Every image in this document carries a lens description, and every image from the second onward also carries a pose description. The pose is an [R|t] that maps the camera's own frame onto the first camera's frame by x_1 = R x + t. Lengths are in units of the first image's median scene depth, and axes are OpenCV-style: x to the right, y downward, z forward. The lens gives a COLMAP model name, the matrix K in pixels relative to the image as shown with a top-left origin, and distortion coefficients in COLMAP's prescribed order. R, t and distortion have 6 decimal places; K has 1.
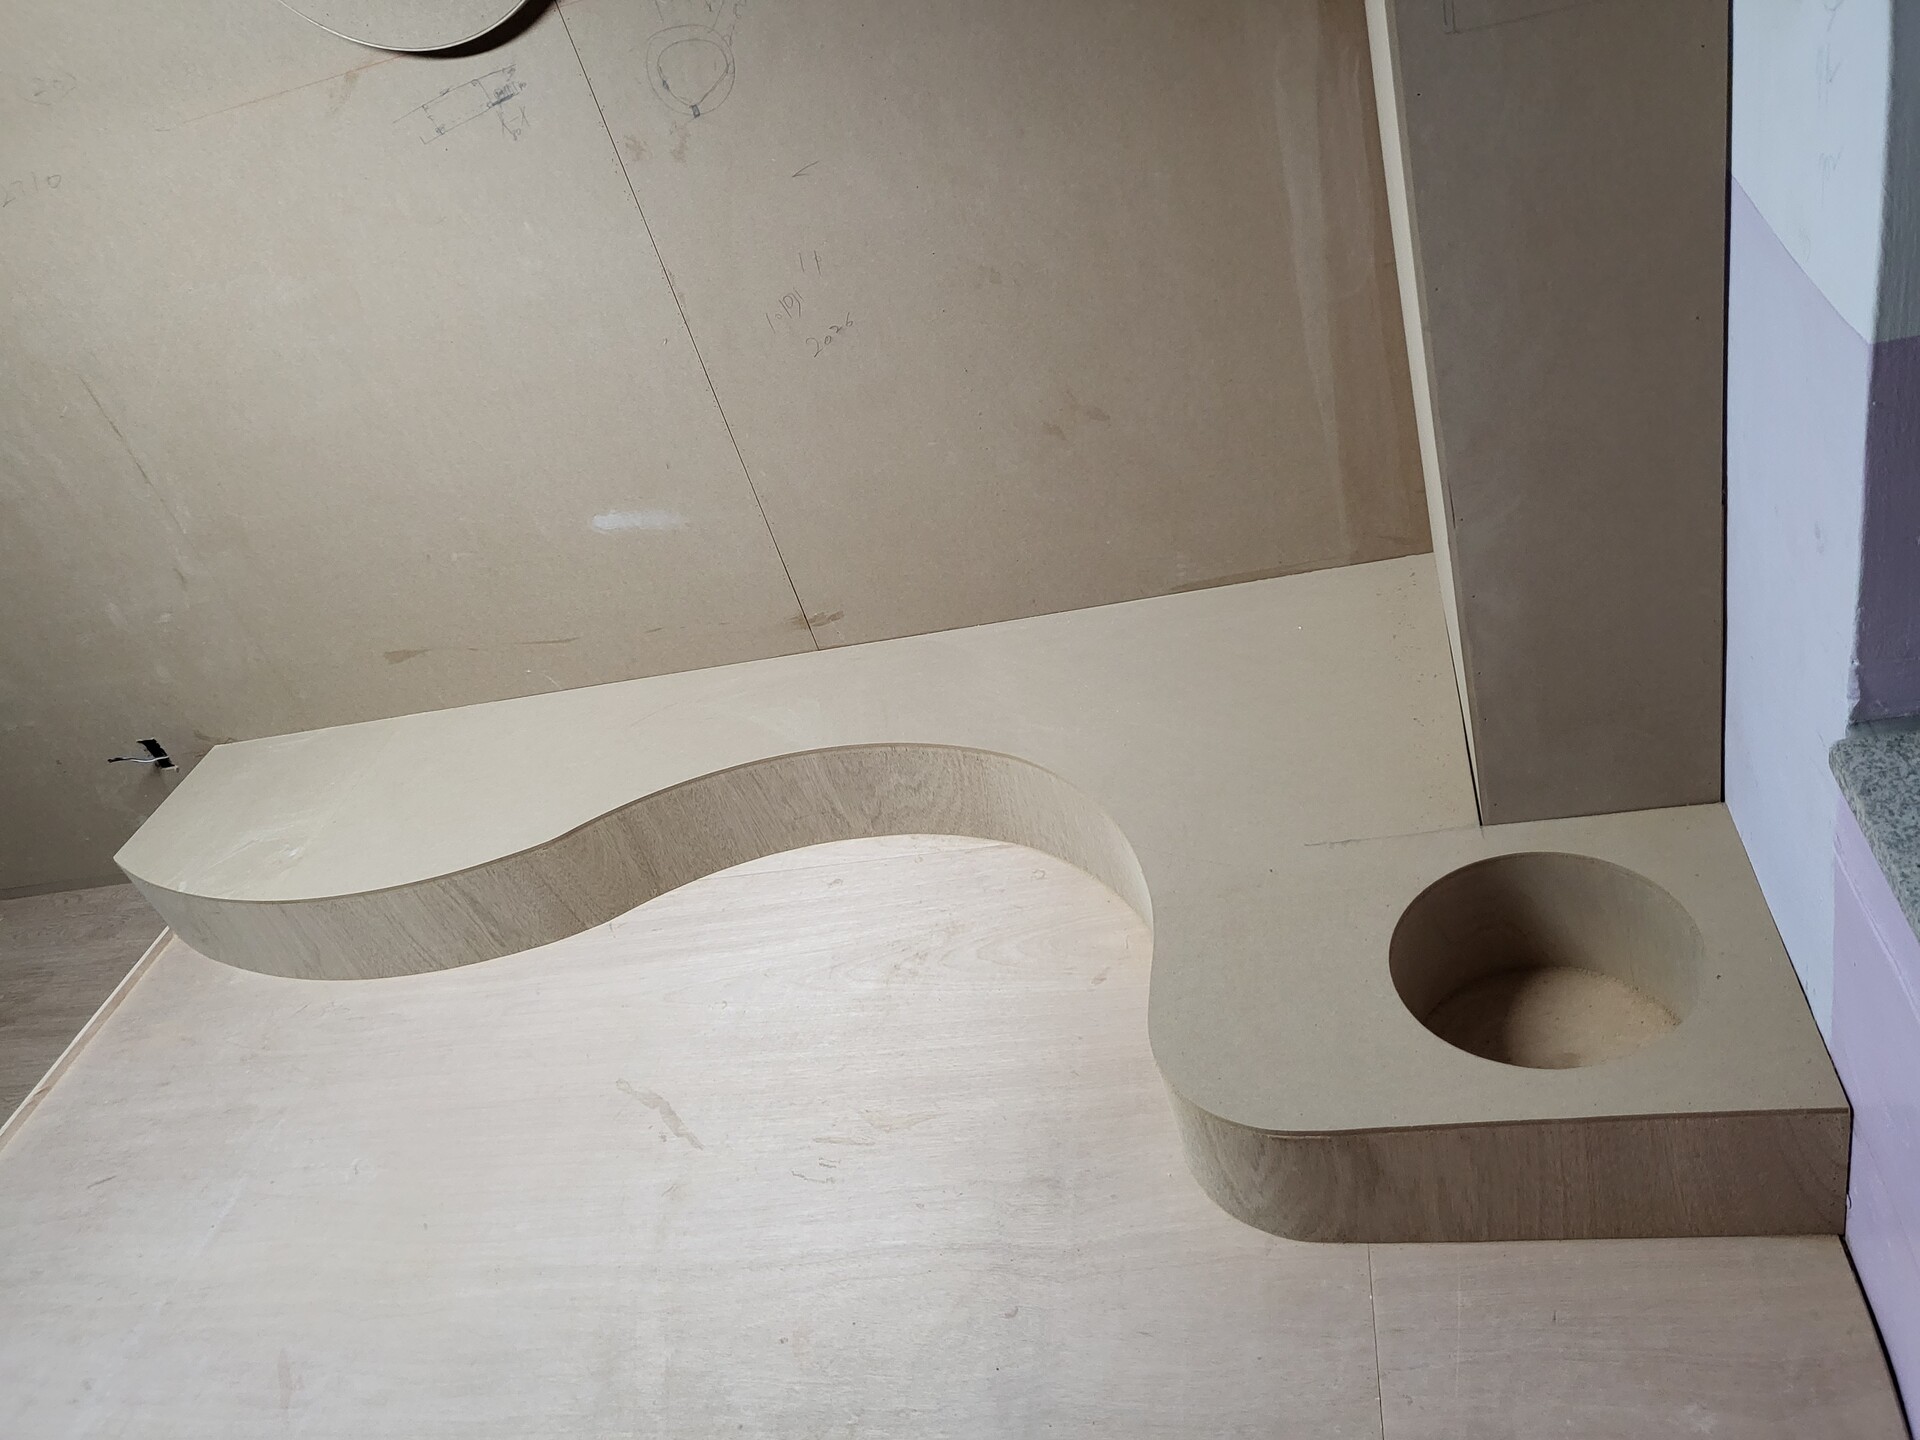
lens RADIAL K [[1473.2, 0, 958.6], [0, 1473.2, 713.5], [0, 0, 1]] dist [0.000100, 0.035905]
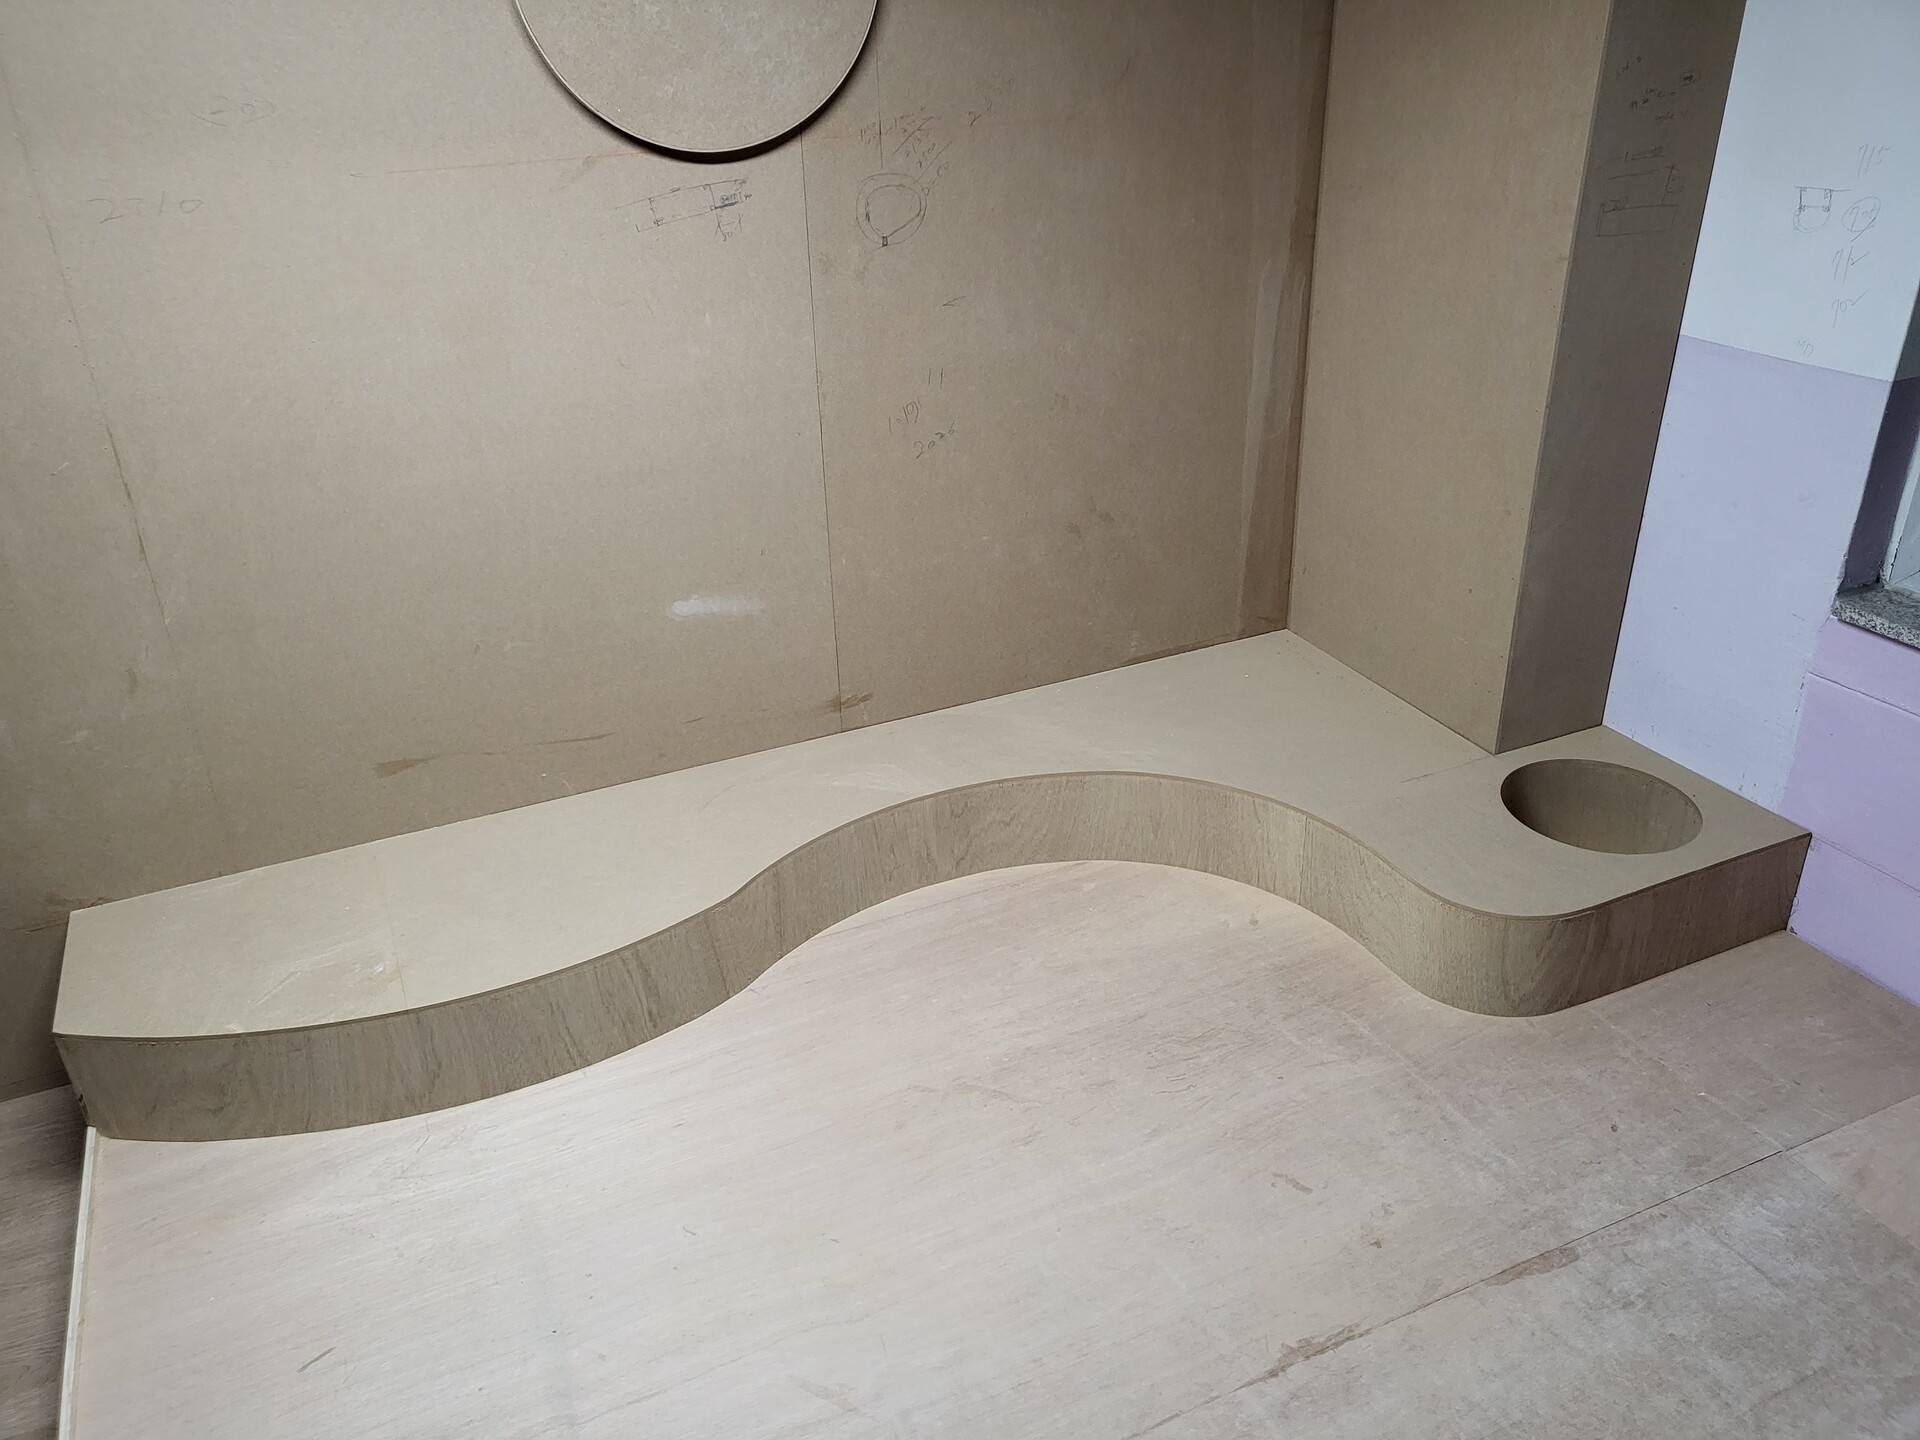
lens RADIAL K [[1473.2, 0, 956.0], [0, 1473.2, 727.3], [0, 0, 1]] dist [0.000100, 0.035905]
pose [[0.804853, -0.022376, 0.593052, -0.757330], [0.151075, 0.974094, -0.168277, 0.168751], [-0.573923, 0.225034, 0.787383, 0.093481]]
